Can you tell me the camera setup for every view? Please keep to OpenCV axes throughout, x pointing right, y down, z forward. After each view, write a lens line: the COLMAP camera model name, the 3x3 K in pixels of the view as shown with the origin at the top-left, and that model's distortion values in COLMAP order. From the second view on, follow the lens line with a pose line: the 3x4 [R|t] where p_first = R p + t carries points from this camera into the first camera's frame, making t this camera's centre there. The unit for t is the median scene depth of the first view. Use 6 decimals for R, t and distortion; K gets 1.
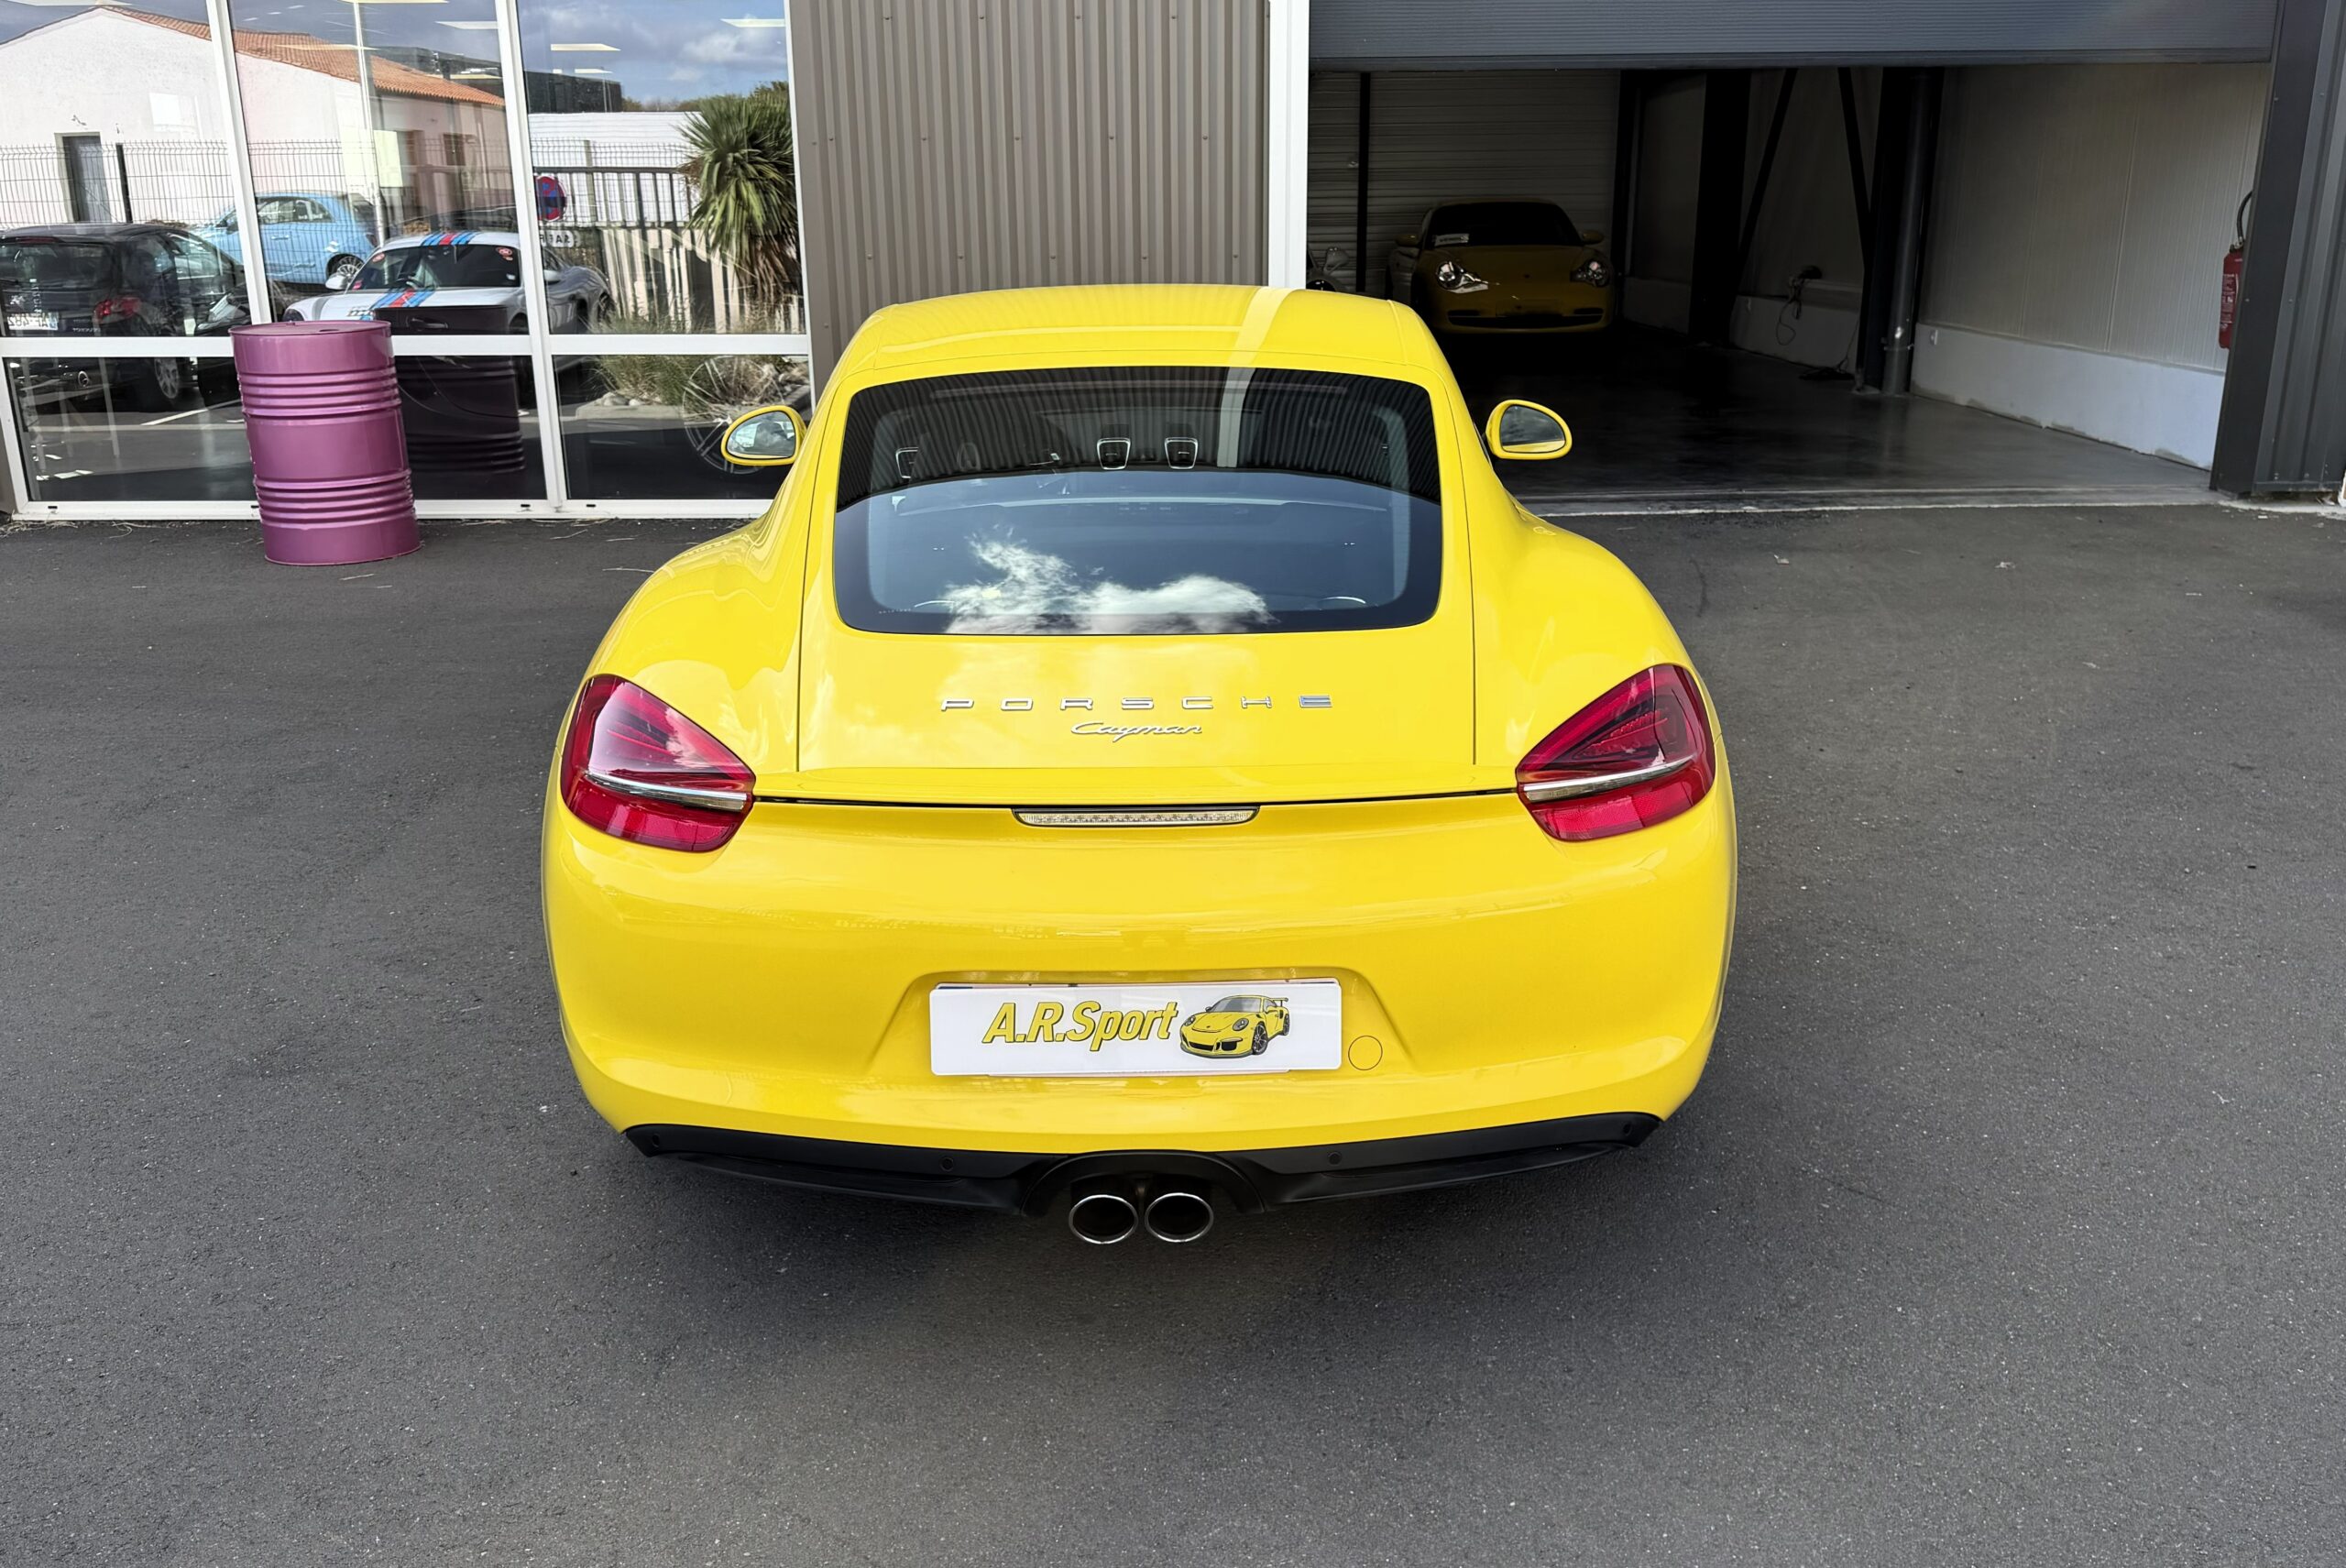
lens RADIAL K [[1945.9, 0, 1198.9], [0, 1945.9, 797.3], [0, 0, 1]] dist [0.066977, -0.113256]
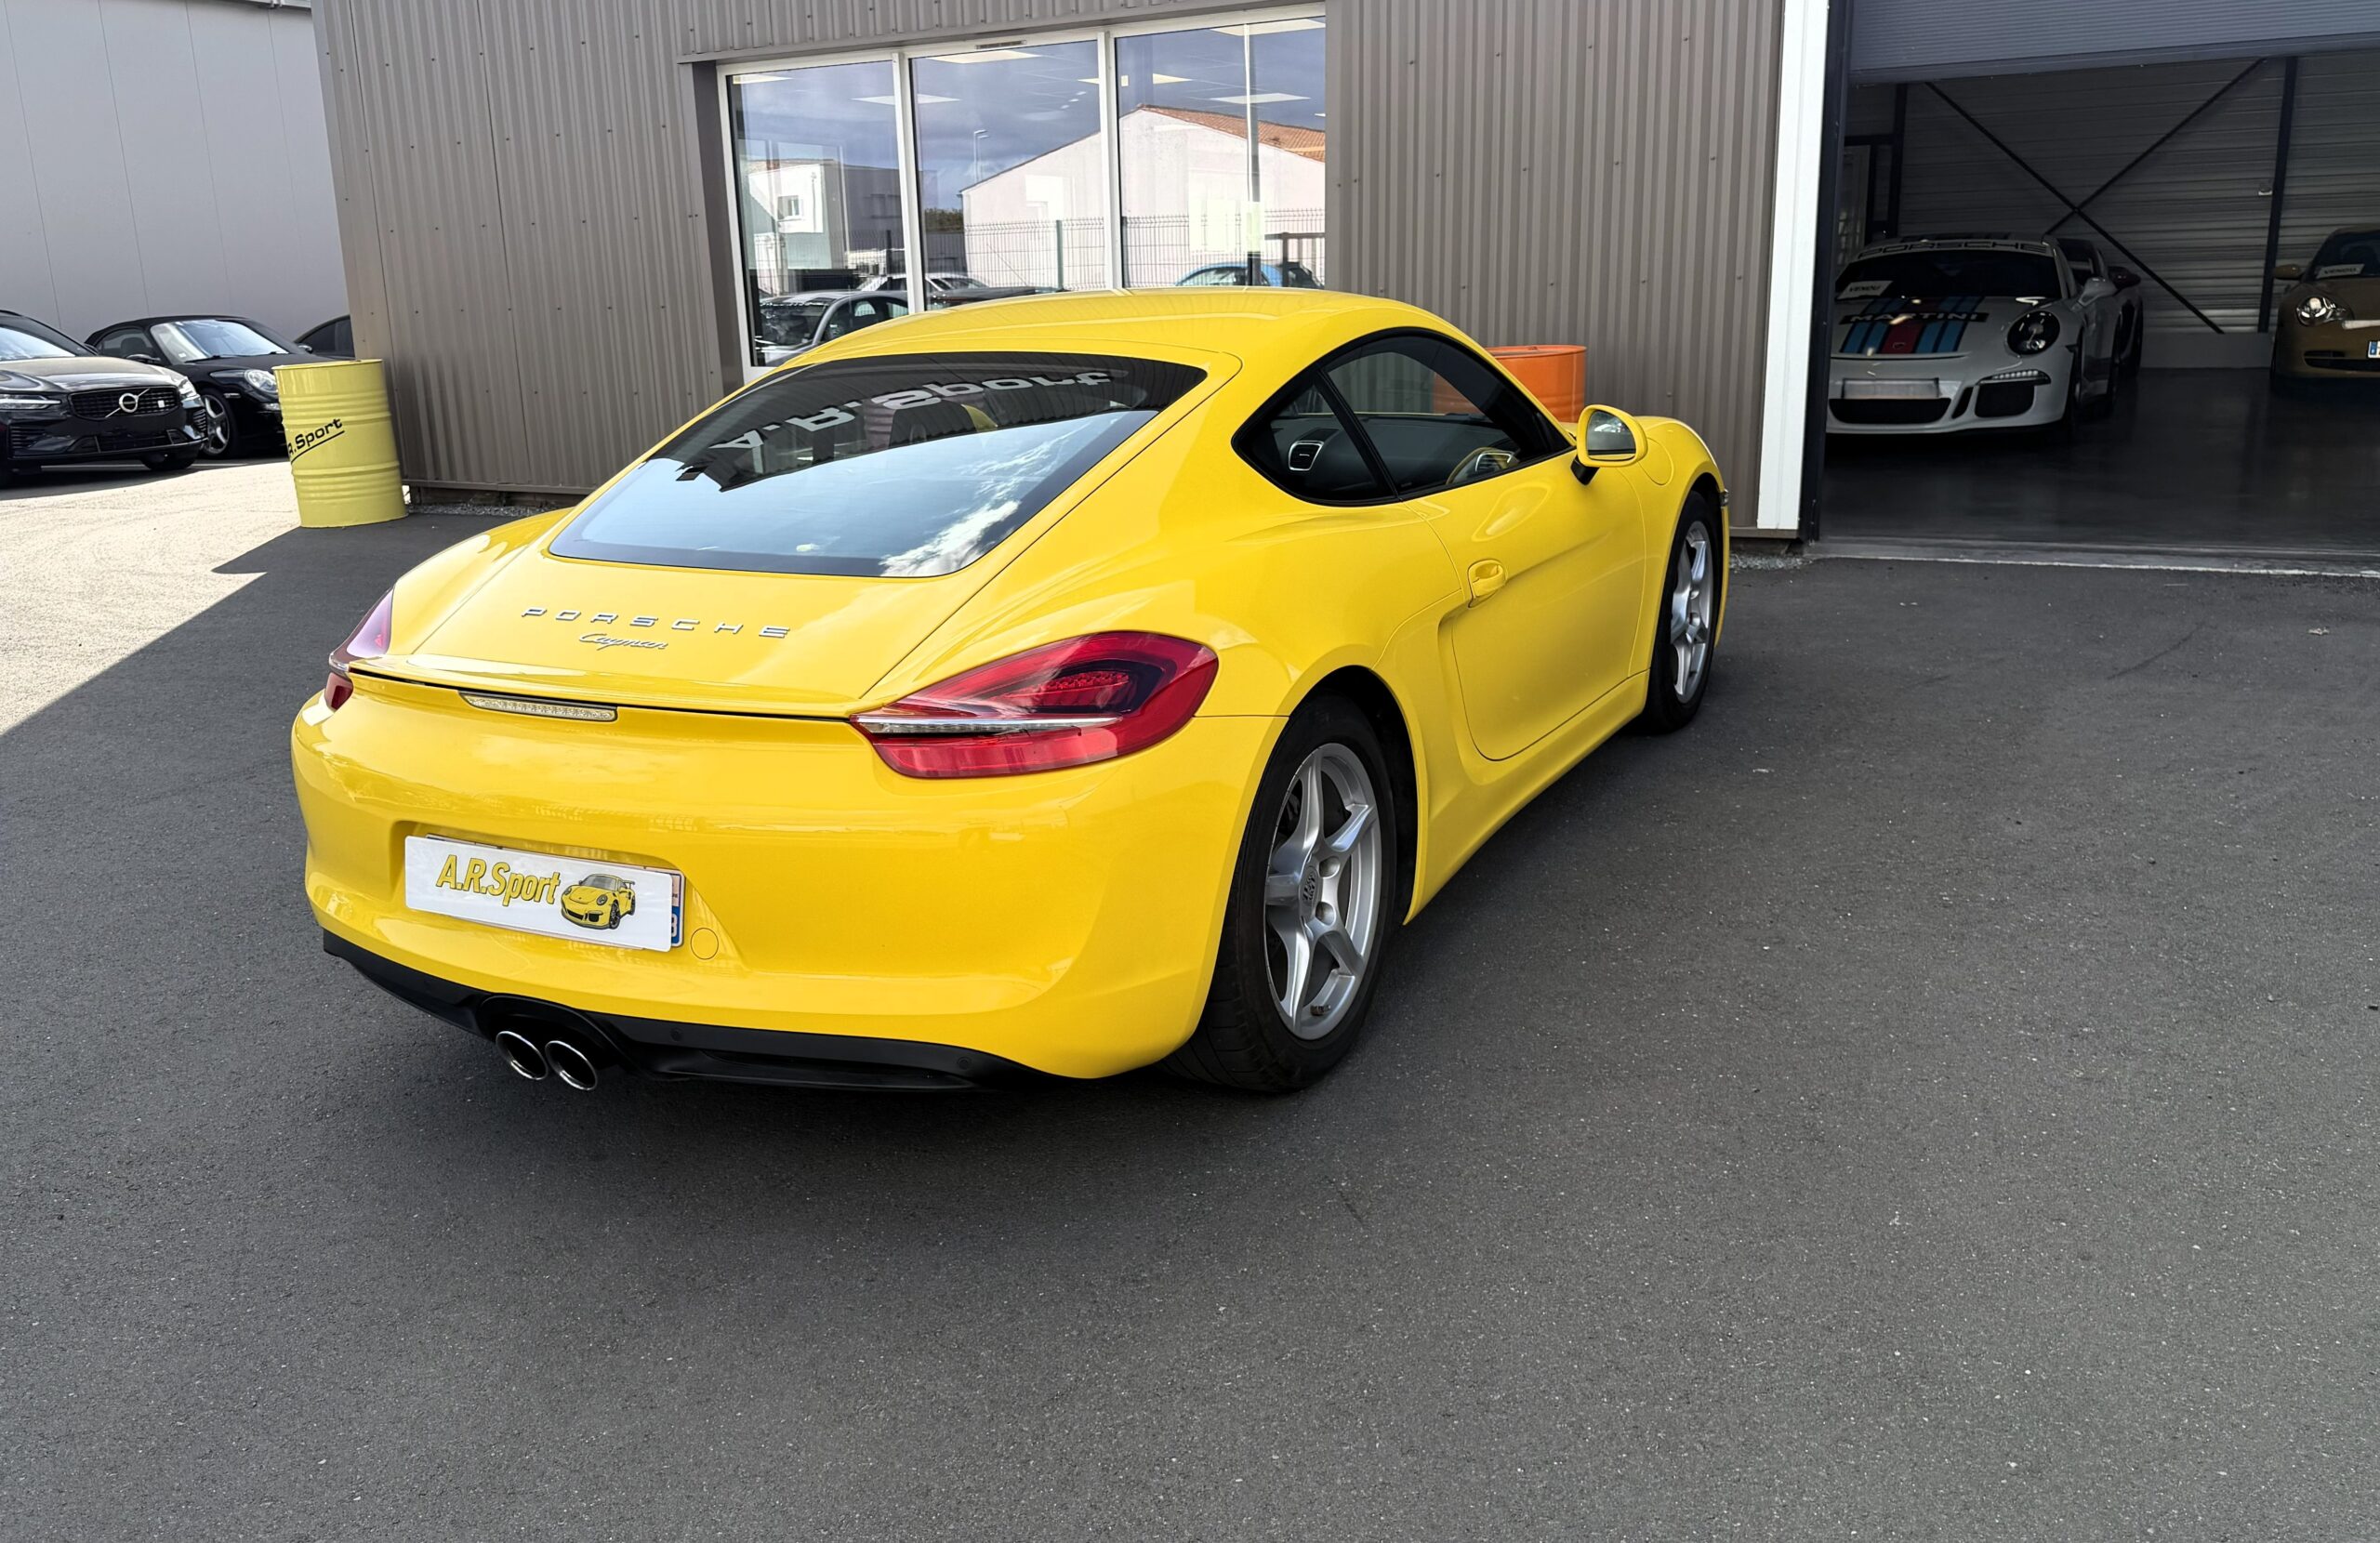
lens RADIAL K [[1926.6, 0, 1190.0], [0, 1926.6, 771.5], [0, 0, 1]] dist [0.106906, -0.170223]
pose [[0.875192, 0.101292, -0.473053, 0.621996], [-0.120734, 0.992626, -0.010825, 0.009919], [0.468469, 0.066587, 0.880967, 0.117216]]
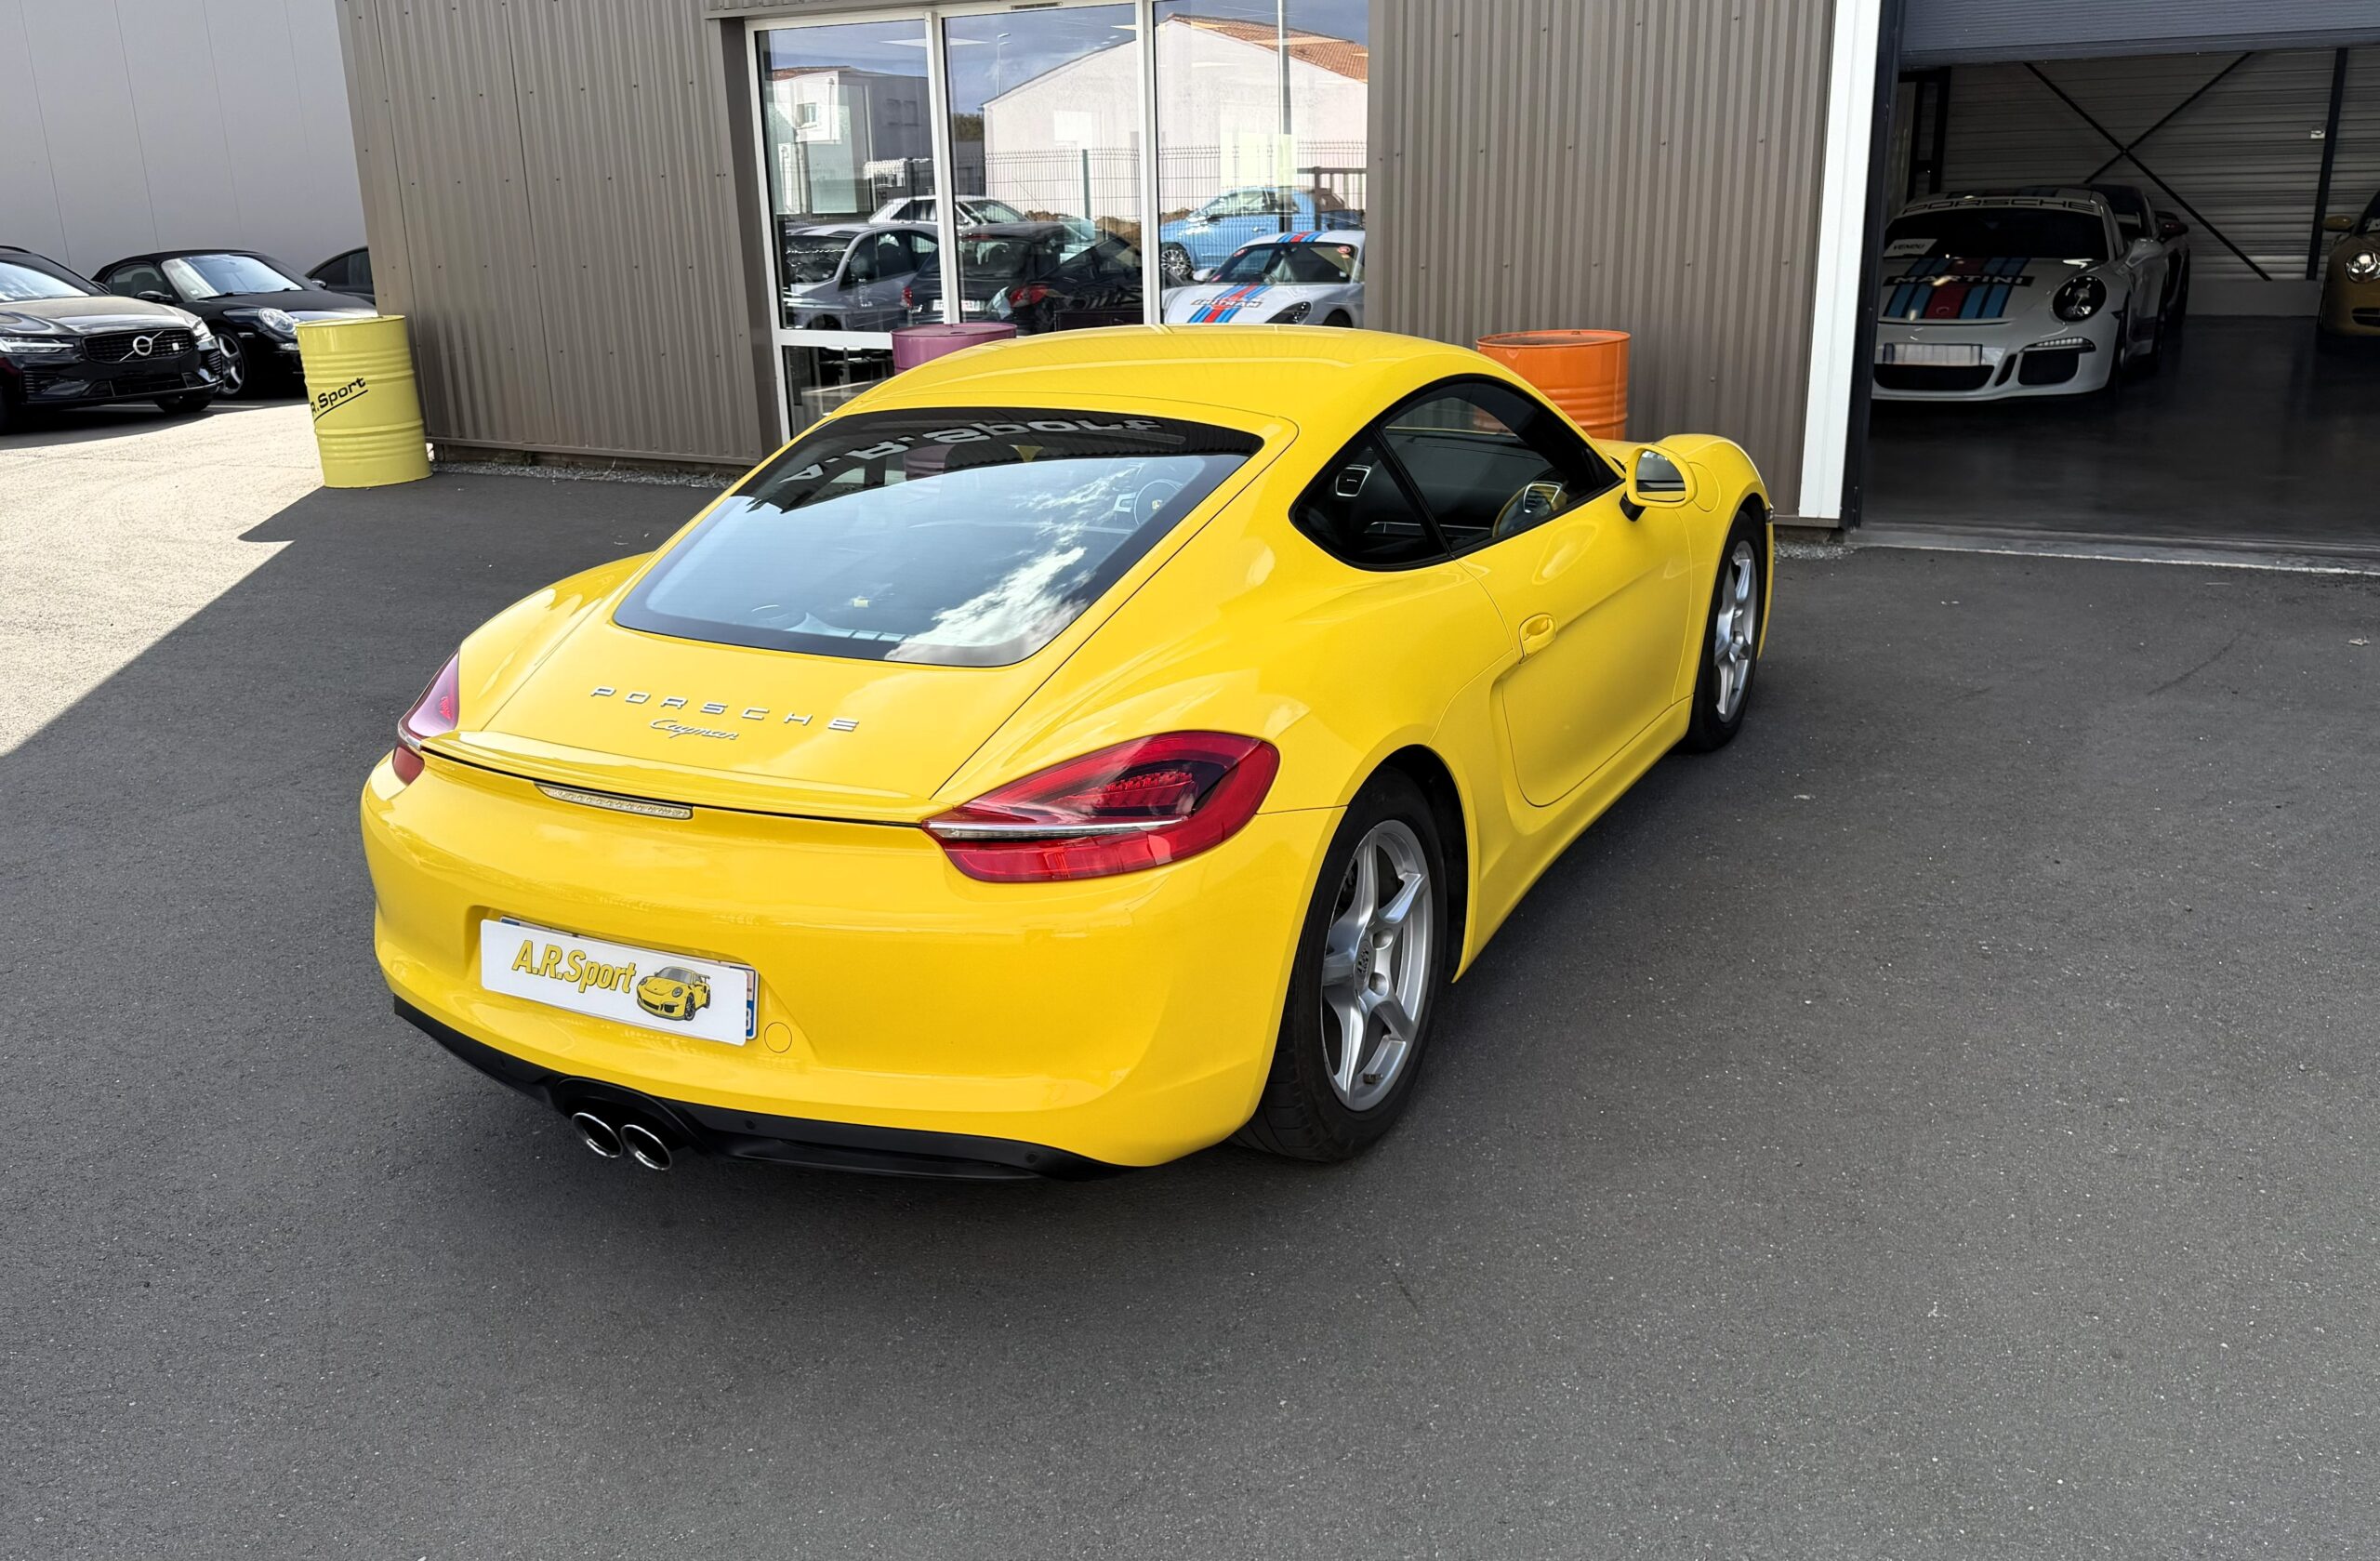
lens RADIAL K [[1956.5, 0, 1215.8], [0, 1956.5, 770.0], [0, 0, 1]] dist [0.096626, -0.149666]
pose [[0.875795, 0.126145, -0.465908, 0.610369], [-0.127191, 0.991444, 0.029347, -0.065788], [0.465624, 0.033557, 0.884346, 0.078924]]
